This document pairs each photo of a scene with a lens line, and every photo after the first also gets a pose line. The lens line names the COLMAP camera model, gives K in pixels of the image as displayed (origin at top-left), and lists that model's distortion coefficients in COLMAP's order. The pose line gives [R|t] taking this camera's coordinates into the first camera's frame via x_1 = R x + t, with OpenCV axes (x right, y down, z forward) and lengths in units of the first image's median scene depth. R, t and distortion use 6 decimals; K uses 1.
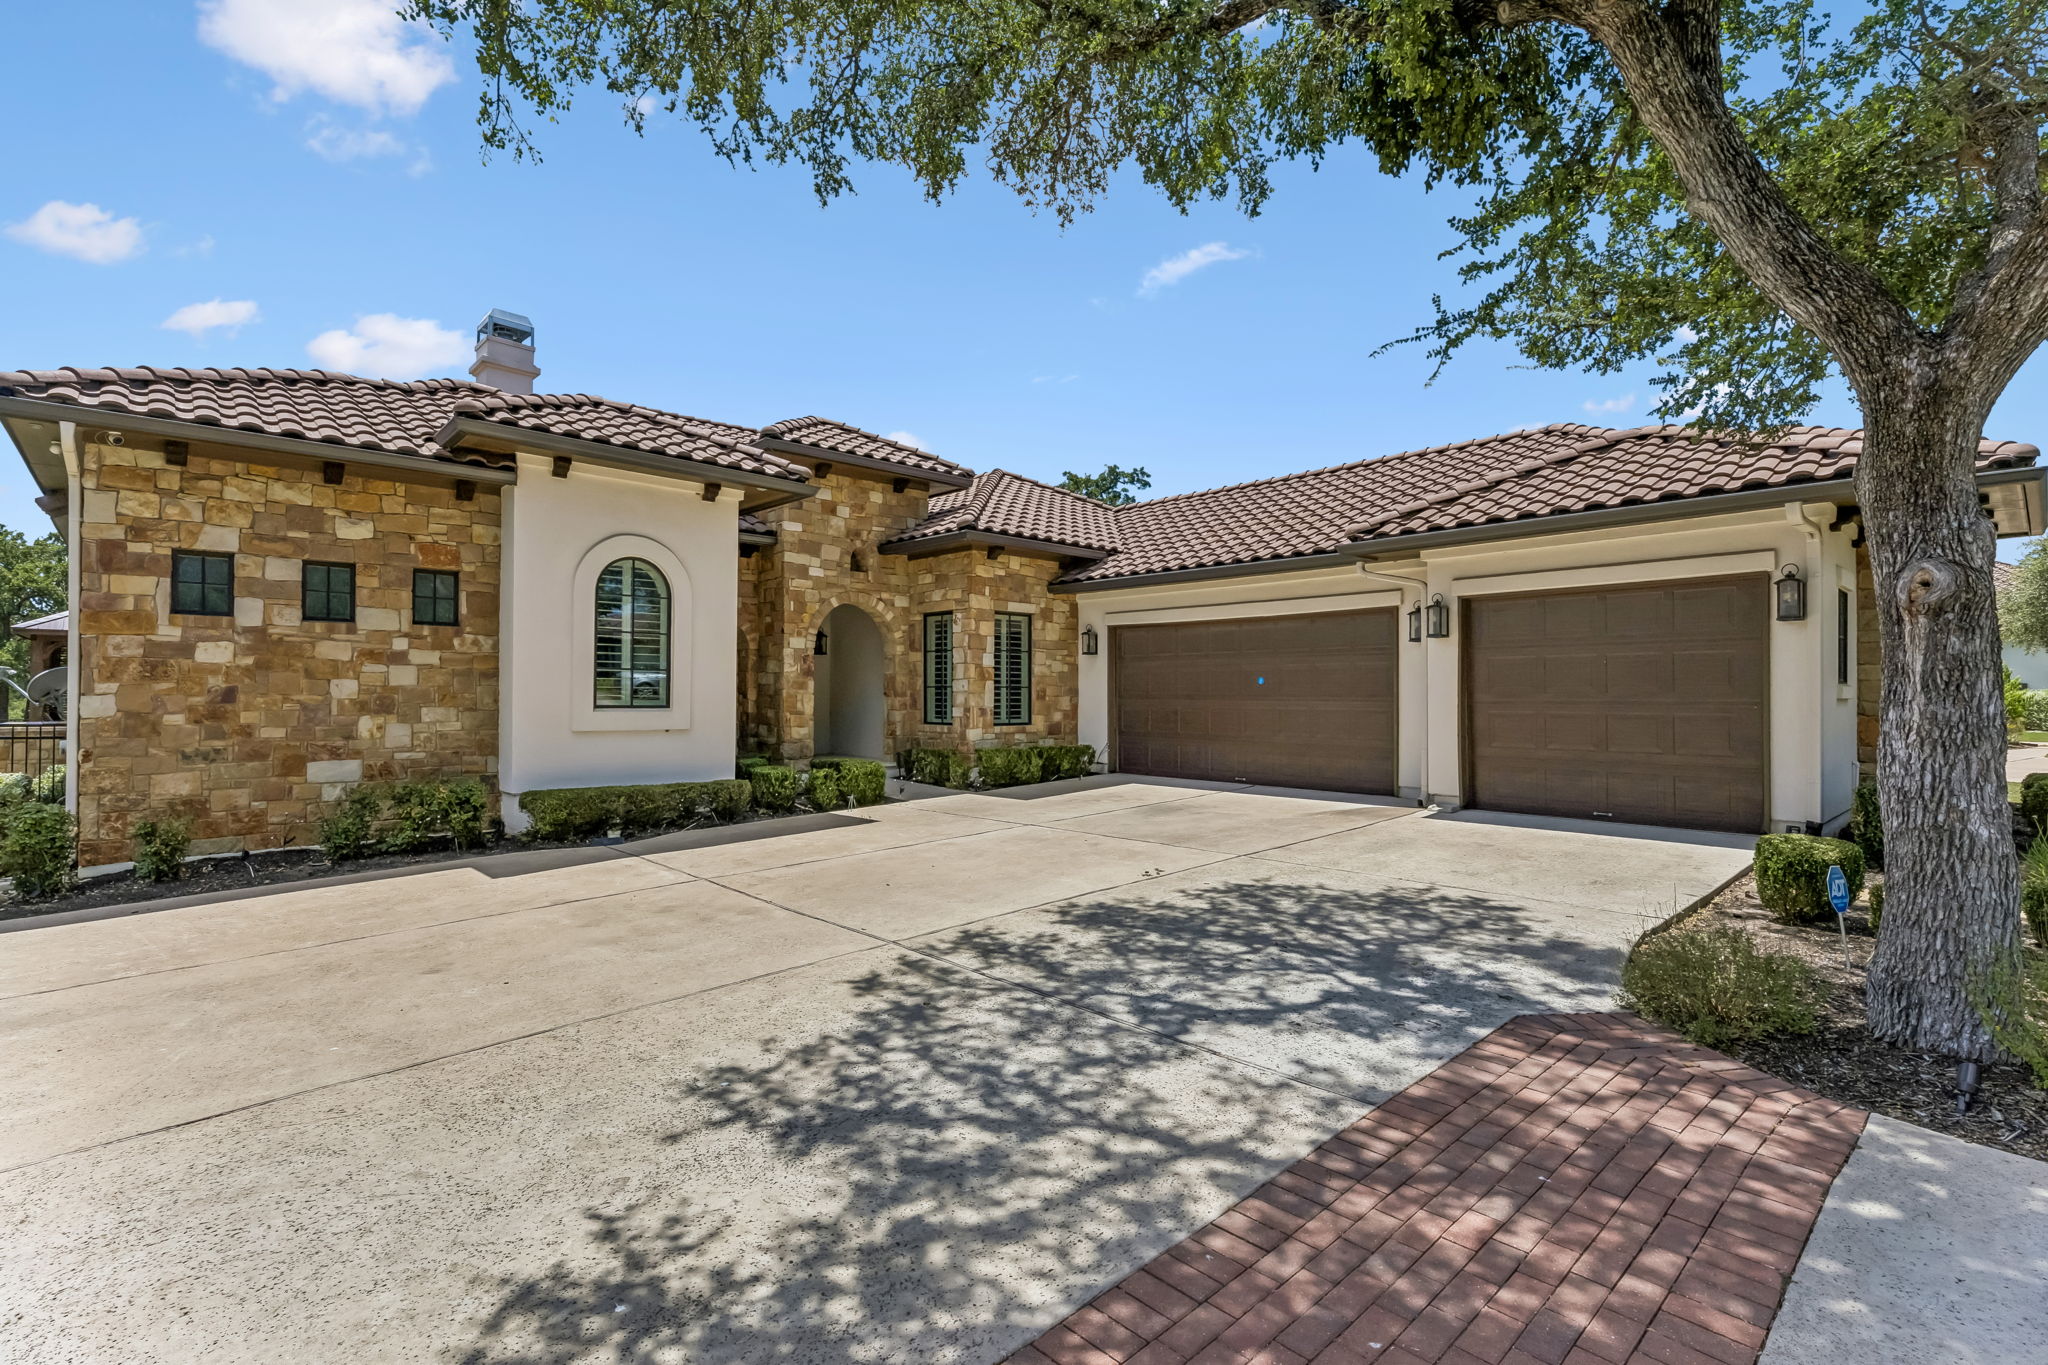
lens RADIAL K [[932.8, 0, 1020.7], [0, 932.8, 682.8], [0, 0, 1]] dist [0.007219, -0.001396]
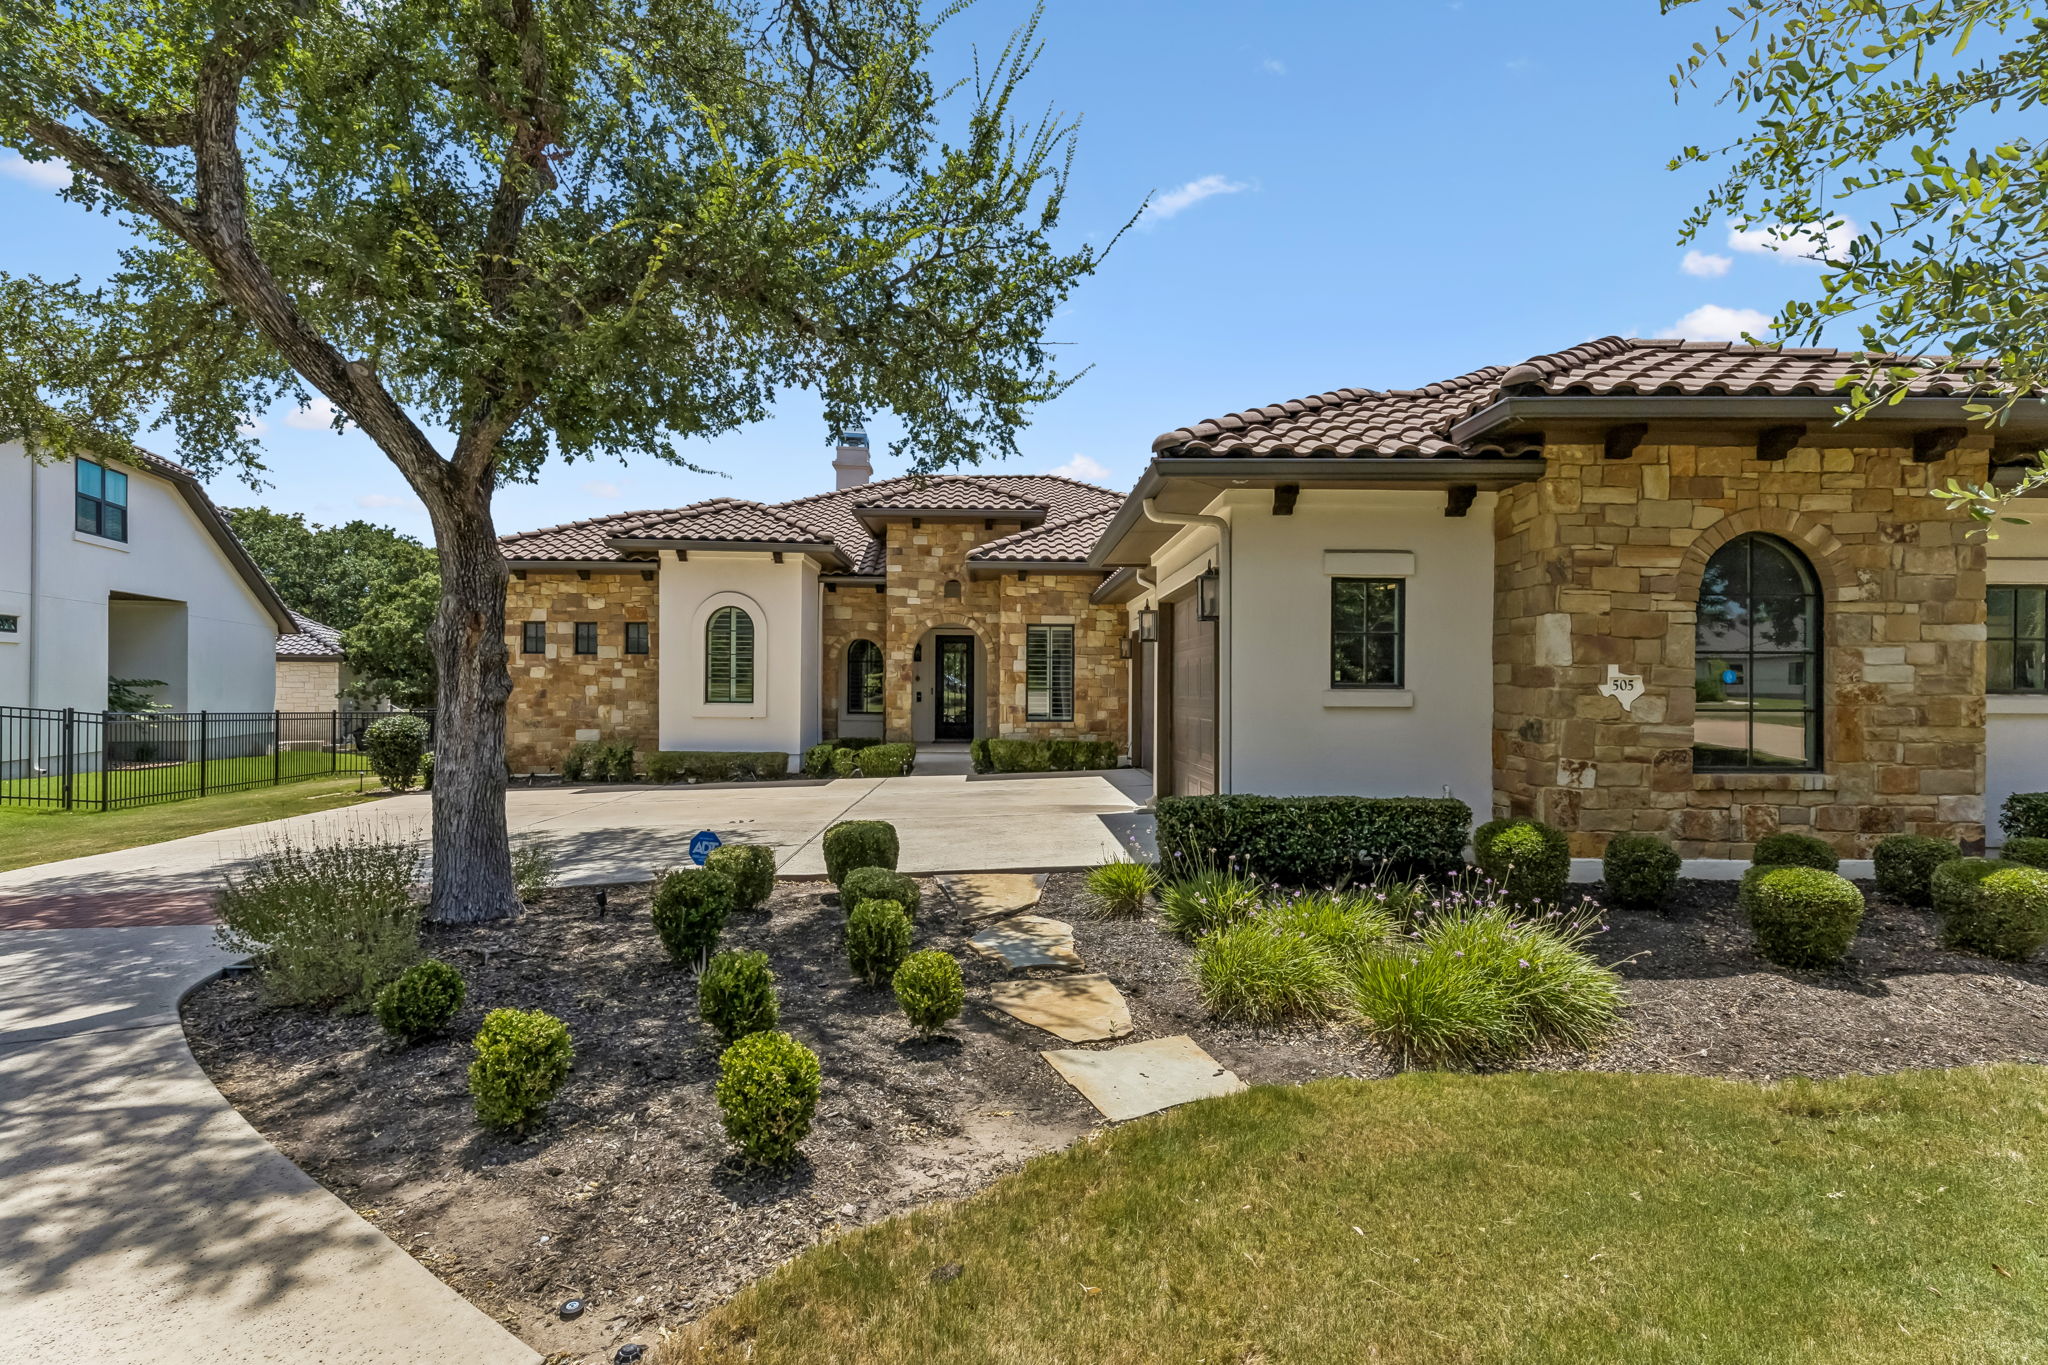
lens RADIAL K [[932.8, 0, 1024.4], [0, 932.8, 684.7], [0, 0, 1]] dist [0.007219, -0.001396]
pose [[0.760963, -0.000825, -0.648795, 0.971819], [0.005293, 0.999974, 0.004936, -0.008507], [0.648774, -0.007191, 0.760947, 0.132573]]
